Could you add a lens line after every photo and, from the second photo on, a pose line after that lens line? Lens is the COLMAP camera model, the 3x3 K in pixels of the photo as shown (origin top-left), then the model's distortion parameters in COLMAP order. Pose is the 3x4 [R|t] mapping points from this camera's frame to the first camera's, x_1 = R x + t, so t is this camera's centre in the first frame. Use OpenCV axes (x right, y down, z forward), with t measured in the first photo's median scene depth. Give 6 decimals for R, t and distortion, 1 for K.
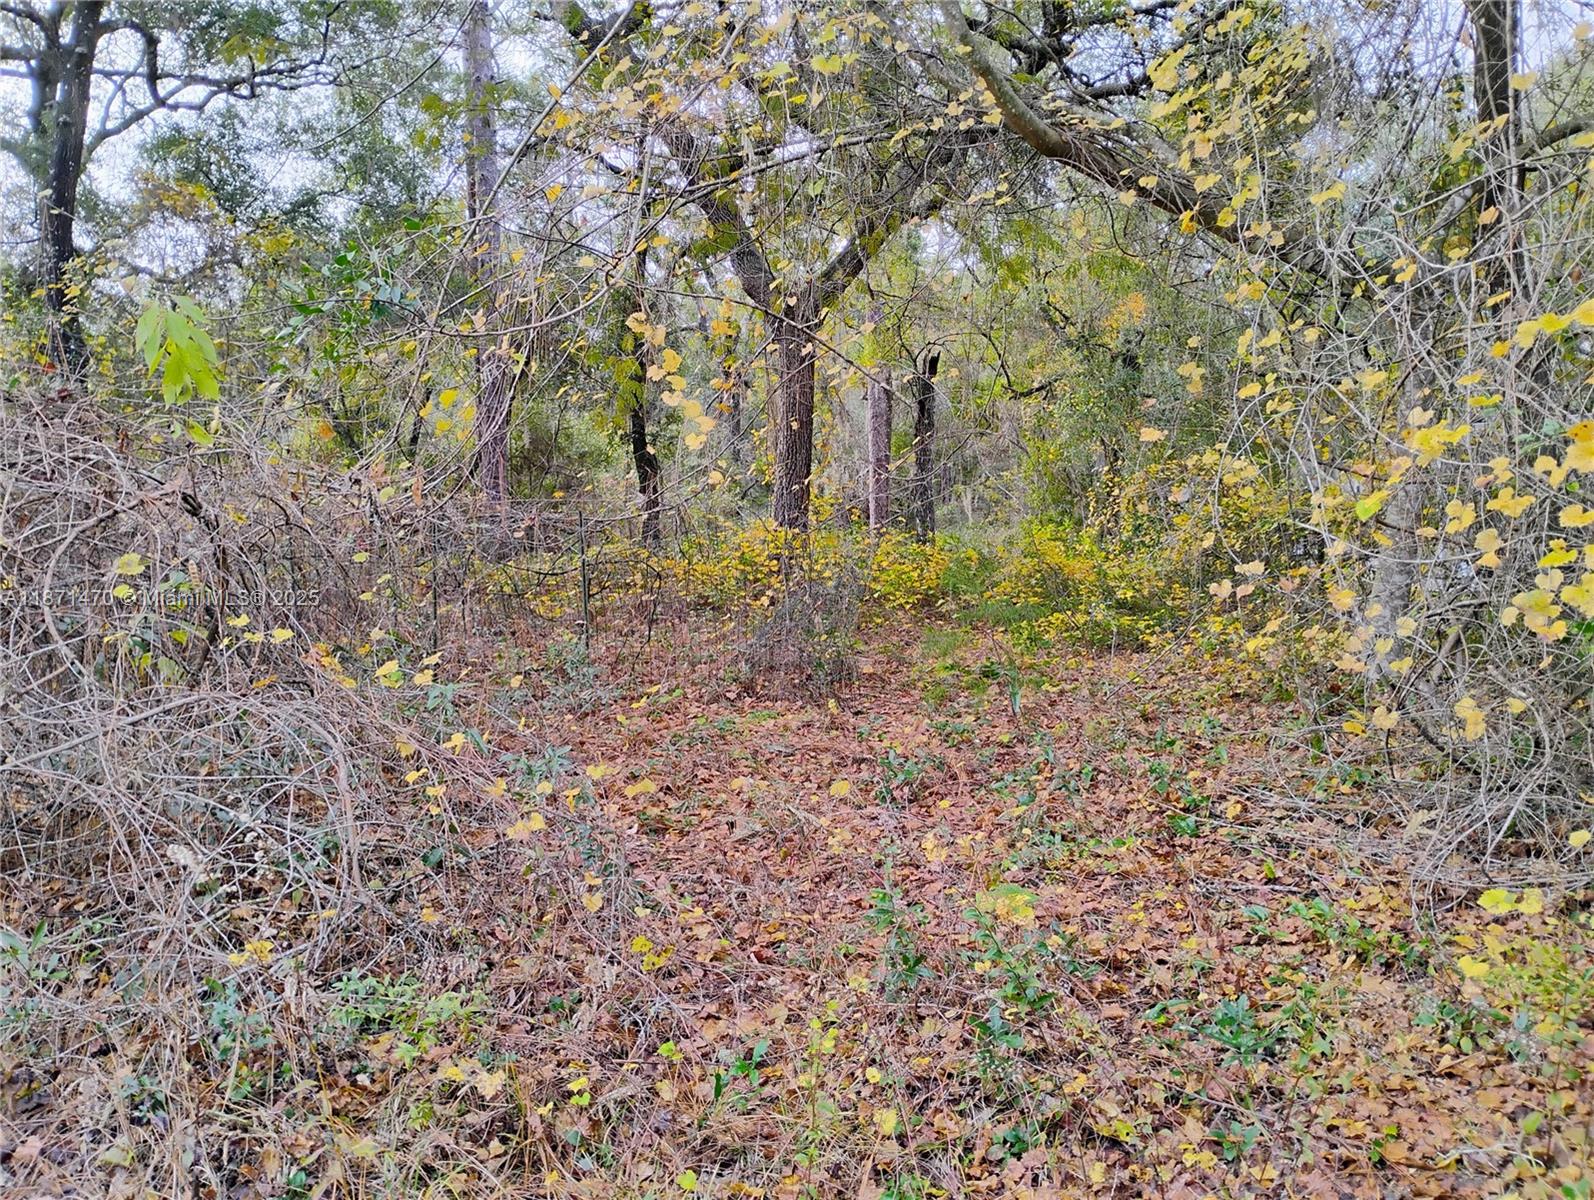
lens RADIAL K [[1267.8, 0, 804.2], [0, 1267.8, 599.2], [0, 0, 1]] dist [0.008552, -0.045304]
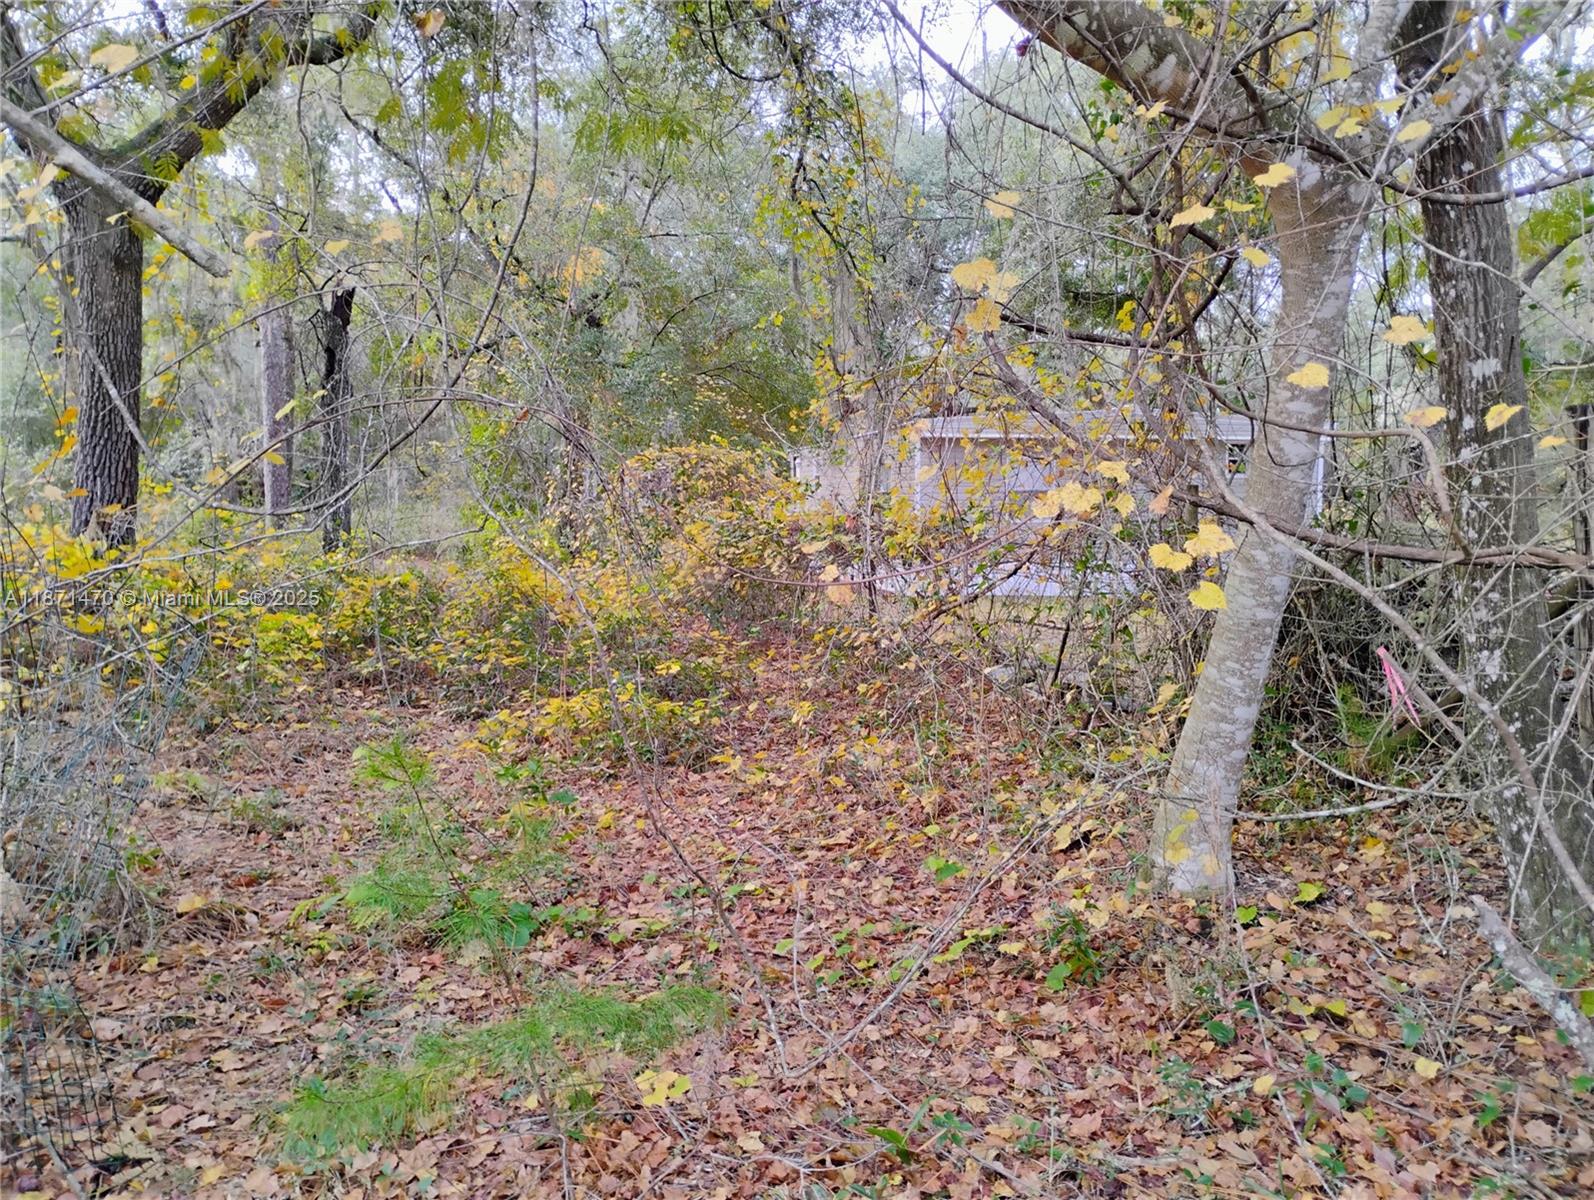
lens RADIAL K [[1267.8, 0, 804.2], [0, 1267.8, 599.2], [0, 0, 1]] dist [0.008552, -0.045304]
pose [[0.902873, -0.011349, 0.429757, 0.022591], [0.001092, 0.999709, 0.024105, -0.027661], [-0.429905, -0.021294, 0.902623, 0.209465]]
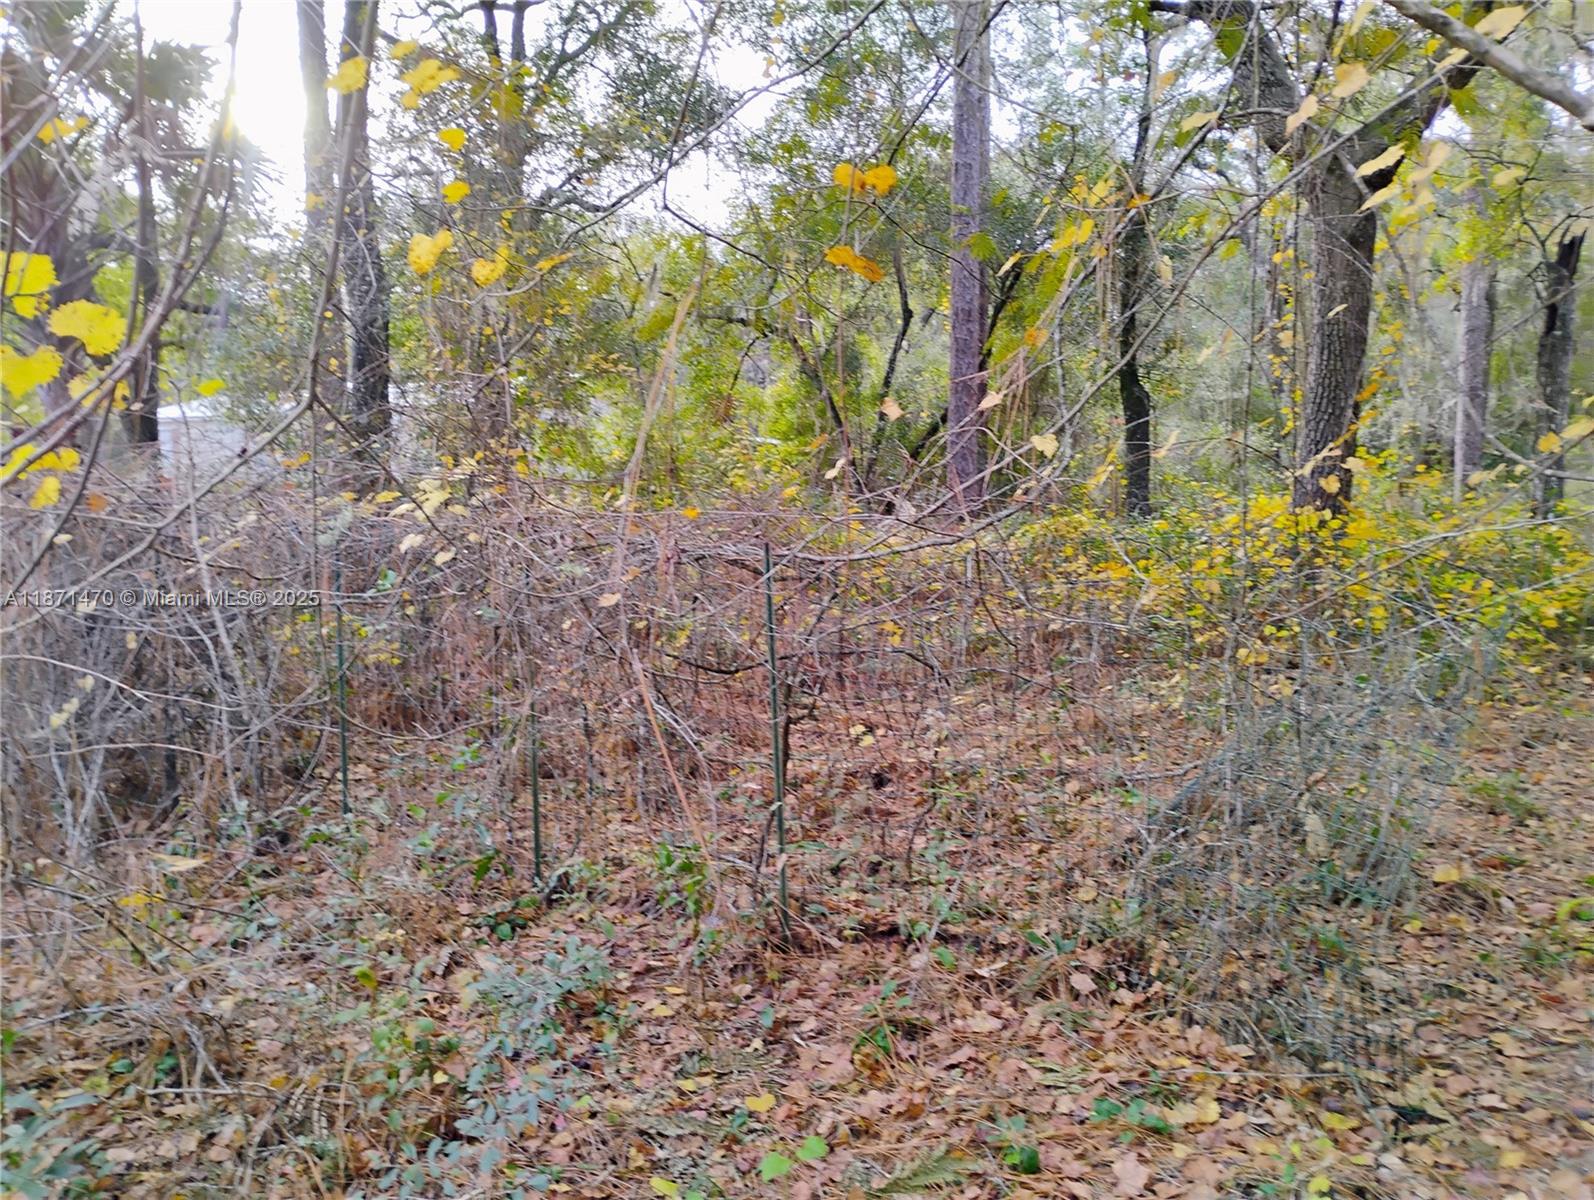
lens RADIAL K [[1267.8, 0, 804.2], [0, 1267.8, 599.2], [0, 0, 1]] dist [0.008552, -0.045304]
pose [[0.913189, 0.041013, -0.405467, 0.007974], [-0.020137, 0.998249, 0.055620, -0.027292], [0.407038, -0.042627, 0.912416, 0.209375]]
